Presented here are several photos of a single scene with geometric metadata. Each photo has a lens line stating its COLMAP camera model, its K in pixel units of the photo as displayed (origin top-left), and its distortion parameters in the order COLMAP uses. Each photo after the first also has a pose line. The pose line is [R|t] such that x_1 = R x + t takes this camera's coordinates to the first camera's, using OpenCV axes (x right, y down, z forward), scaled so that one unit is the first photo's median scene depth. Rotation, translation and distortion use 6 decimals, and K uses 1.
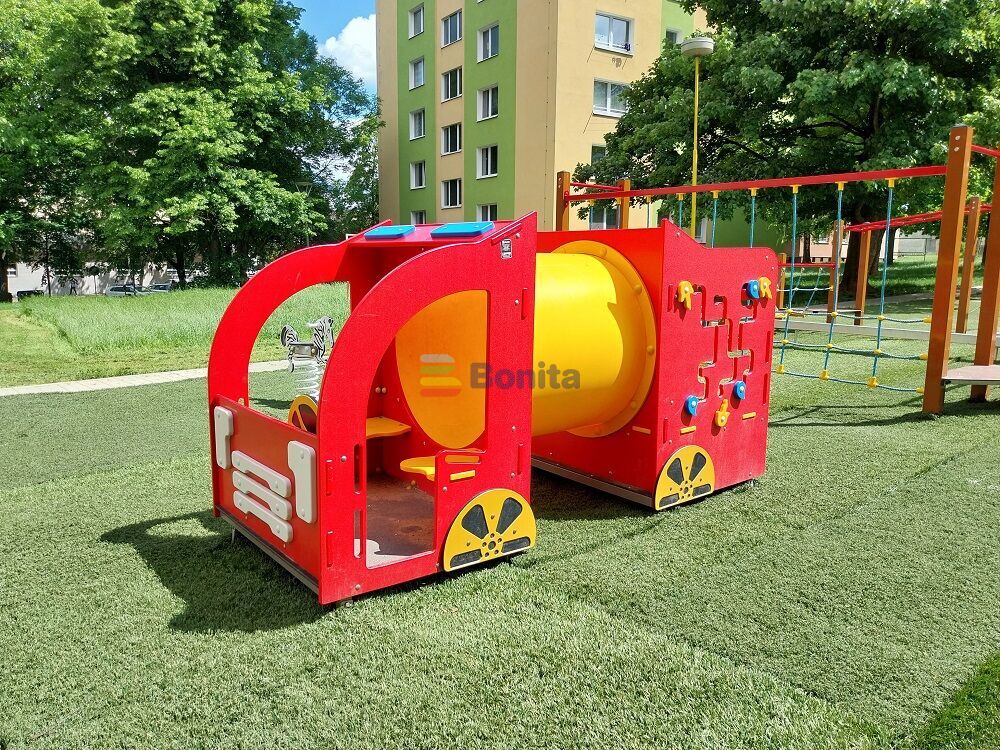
lens RADIAL K [[738.2, 0, 522.6], [0, 738.2, 377.8], [0, 0, 1]] dist [0.017423, -0.015118]
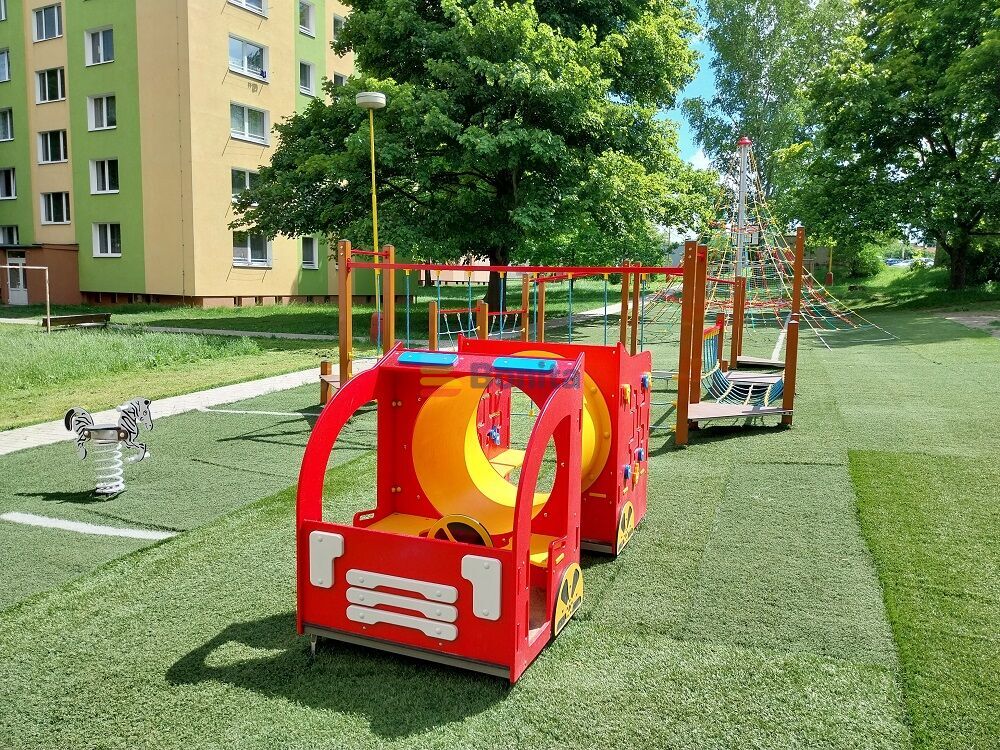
lens RADIAL K [[738.2, 0, 505.5], [0, 738.2, 358.9], [0, 0, 1]] dist [0.017423, -0.015118]
pose [[0.879785, -0.047546, 0.472989, -0.063260], [0.068257, 0.997310, -0.026711, -0.015810], [-0.470447, 0.055785, 0.880663, -0.010384]]
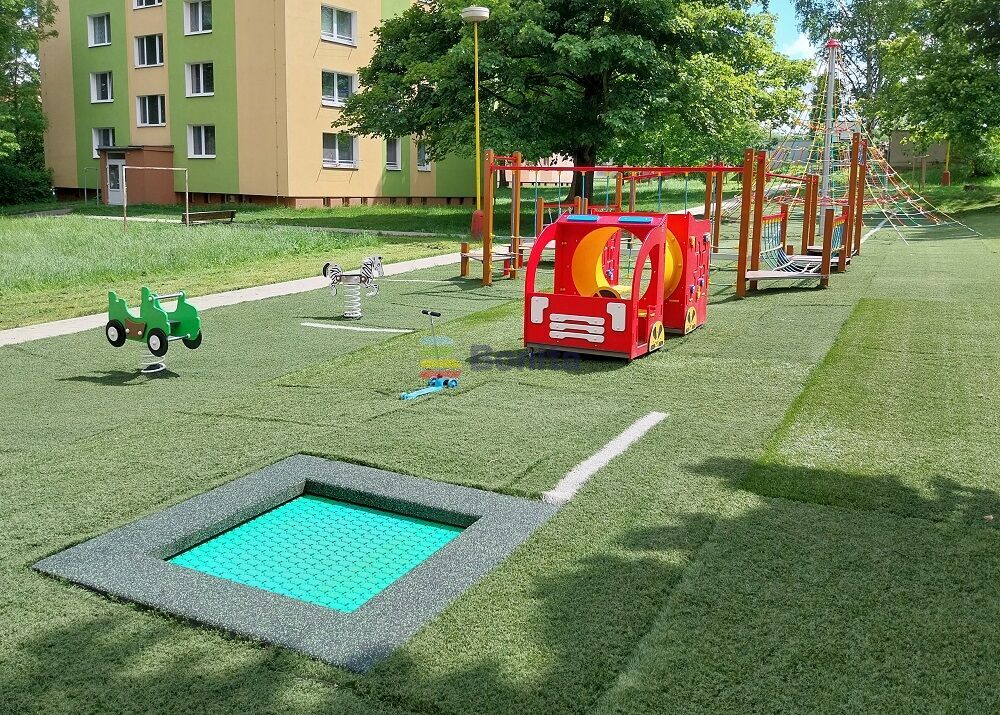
lens RADIAL K [[850.8, 0, 499.9], [0, 850.8, 282.7], [0, 0, 1]] dist [0.044812, -0.055943]
pose [[0.921343, -0.045004, 0.386137, -0.143495], [0.057500, 0.998127, -0.020869, 0.004134], [-0.384475, 0.041430, 0.922205, -0.130422]]
